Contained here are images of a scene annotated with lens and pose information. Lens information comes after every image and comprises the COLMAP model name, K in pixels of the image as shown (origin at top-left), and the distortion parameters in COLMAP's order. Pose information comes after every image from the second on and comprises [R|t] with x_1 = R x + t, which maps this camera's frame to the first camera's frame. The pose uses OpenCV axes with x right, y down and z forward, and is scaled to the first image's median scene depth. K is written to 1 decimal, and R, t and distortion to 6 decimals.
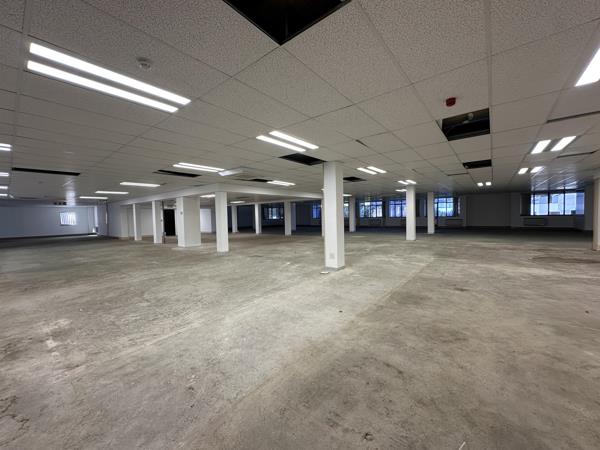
lens RADIAL K [[239.2, 0, 300.3], [0, 239.2, 223.6], [0, 0, 1]] dist [-0.001329, 0.000614]
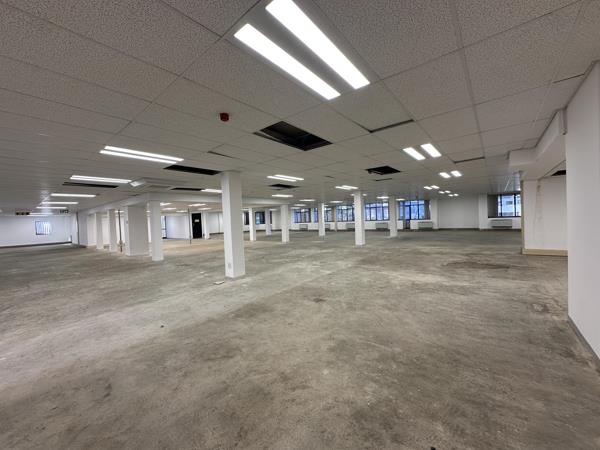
lens RADIAL K [[239.2, 0, 300.3], [0, 239.2, 223.6], [0, 0, 1]] dist [-0.001329, 0.000614]
pose [[0.999802, -0.017540, -0.009393, 0.666824], [0.017405, 0.999747, -0.014262, -0.030521], [0.009641, 0.014096, 0.999854, 0.007556]]
